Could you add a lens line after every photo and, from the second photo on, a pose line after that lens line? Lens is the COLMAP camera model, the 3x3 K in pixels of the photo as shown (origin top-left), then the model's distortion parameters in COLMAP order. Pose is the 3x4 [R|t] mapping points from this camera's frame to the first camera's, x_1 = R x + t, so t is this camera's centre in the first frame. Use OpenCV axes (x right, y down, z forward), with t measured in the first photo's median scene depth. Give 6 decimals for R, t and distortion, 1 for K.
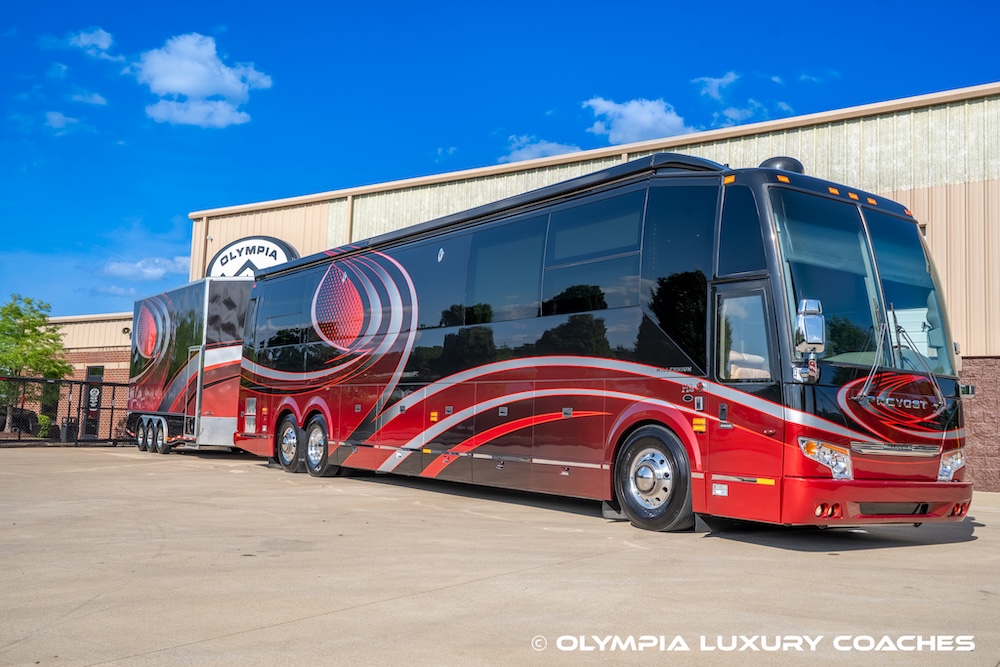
lens RADIAL K [[929.6, 0, 500.0], [0, 929.6, 333.5], [0, 0, 1]] dist [0.015121, -0.002010]
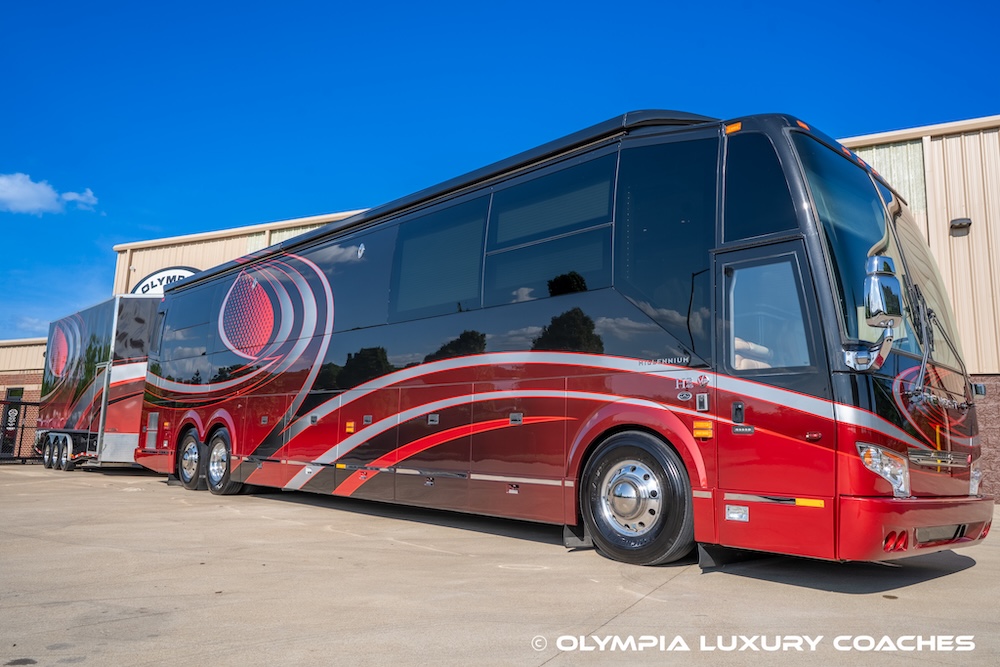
lens RADIAL K [[715.2, 0, 500.0], [0, 715.2, 333.5], [0, 0, 1]] dist [-0.002821, 0.004022]
pose [[0.988499, 0.019214, 0.150000, -0.030332], [-0.010693, 0.998293, -0.057409, 0.033913], [-0.150847, 0.055145, 0.987018, 0.267171]]
